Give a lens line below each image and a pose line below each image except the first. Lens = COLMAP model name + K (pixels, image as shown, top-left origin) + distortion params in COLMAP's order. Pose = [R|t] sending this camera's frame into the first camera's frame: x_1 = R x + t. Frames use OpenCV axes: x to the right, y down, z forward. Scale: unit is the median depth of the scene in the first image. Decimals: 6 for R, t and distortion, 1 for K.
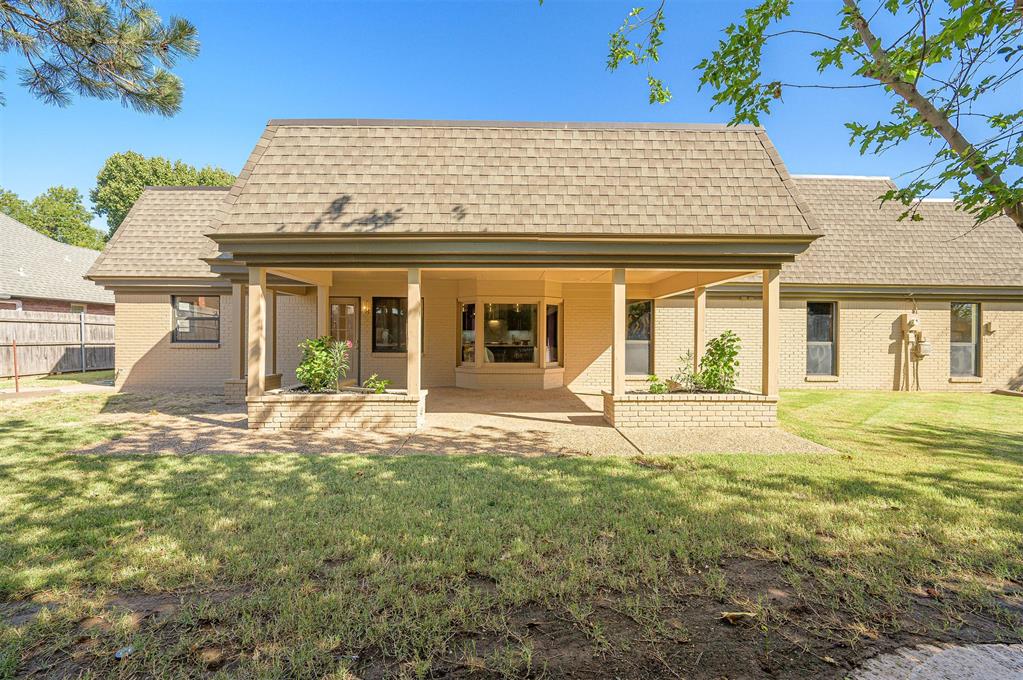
lens RADIAL K [[441.4, 0, 513.0], [0, 441.4, 341.9], [0, 0, 1]] dist [0.001654, 0.000183]
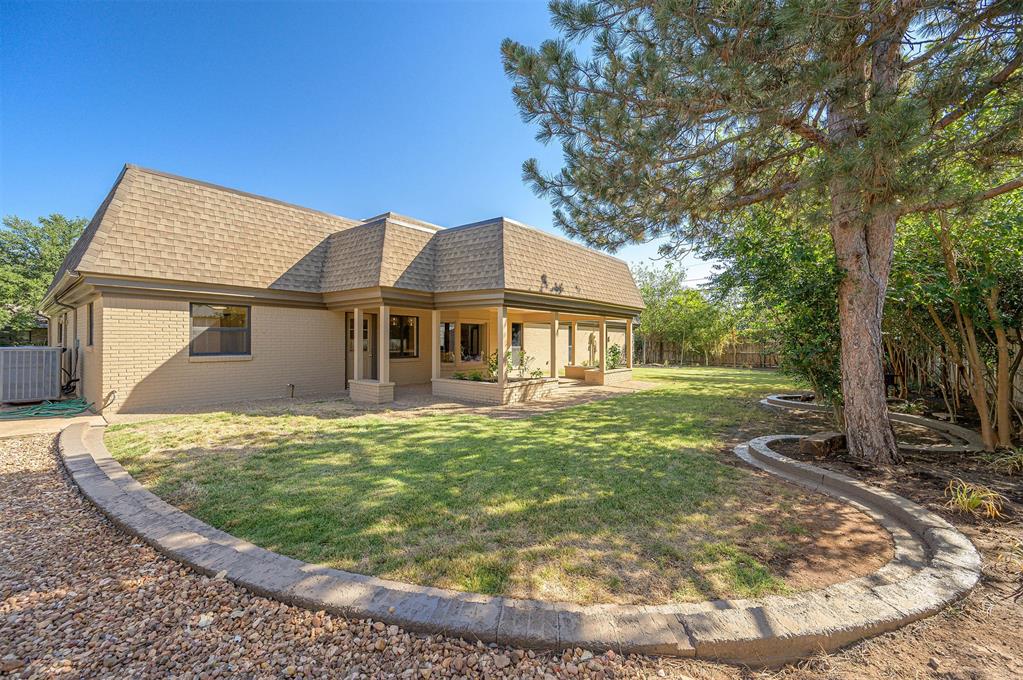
lens RADIAL K [[405.3, 0, 508.1], [0, 405.3, 336.1], [0, 0, 1]] dist [-0.002406, -0.000102]
pose [[0.650513, 0.004991, 0.759479, -0.970411], [0.007346, 0.999890, -0.012863, -0.023408], [-0.759460, 0.013947, 0.650405, -0.001308]]
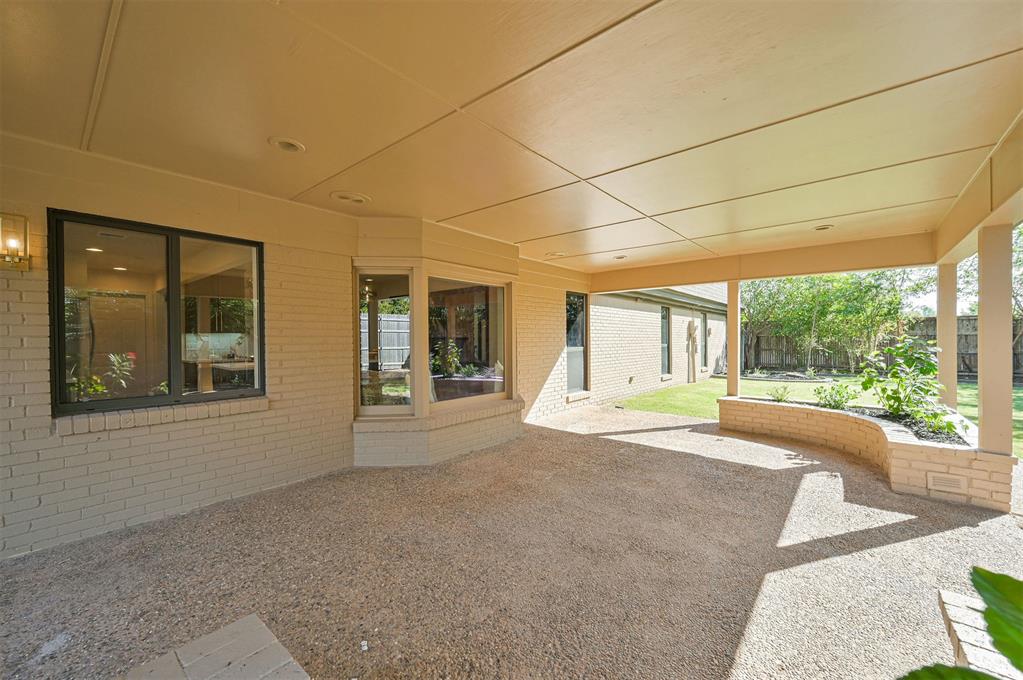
lens RADIAL K [[405.3, 0, 513.2], [0, 405.3, 337.6], [0, 0, 1]] dist [-0.002406, -0.000102]
pose [[0.661958, -0.008467, 0.749493, -0.319206], [0.014453, 0.999894, -0.001469, -0.020354], [-0.749401, 0.011805, 0.662011, 0.643130]]
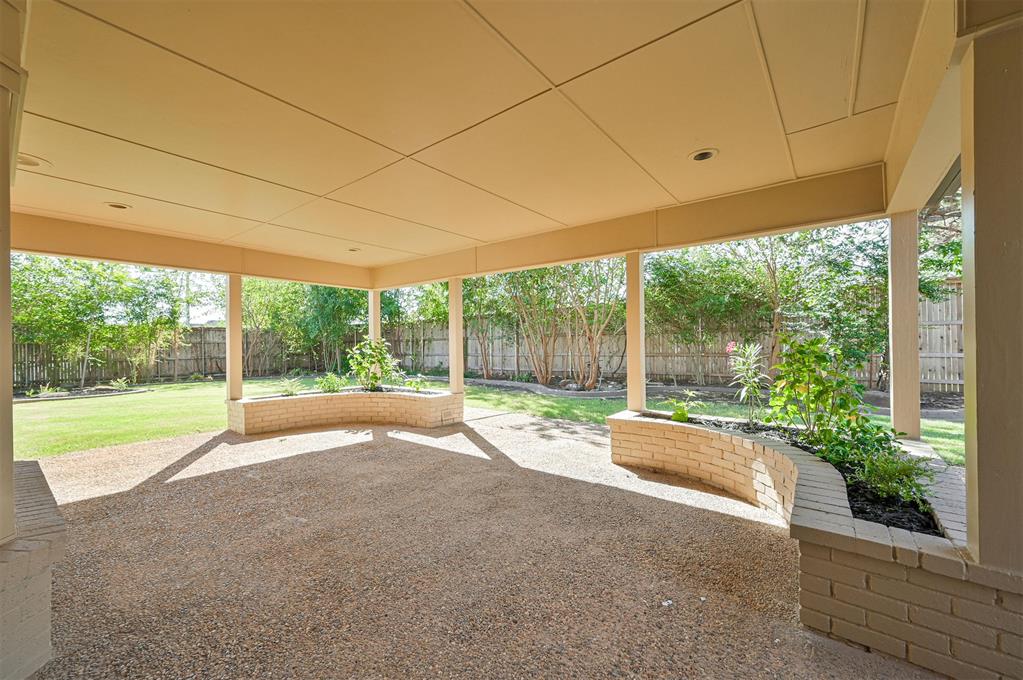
lens RADIAL K [[405.3, 0, 513.7], [0, 405.3, 342.0], [0, 0, 1]] dist [-0.002406, -0.000102]
pose [[-0.774971, 0.005163, 0.631976, -0.295450], [0.012767, 0.999890, 0.007487, -0.008416], [-0.631868, 0.013870, -0.774952, 0.964753]]
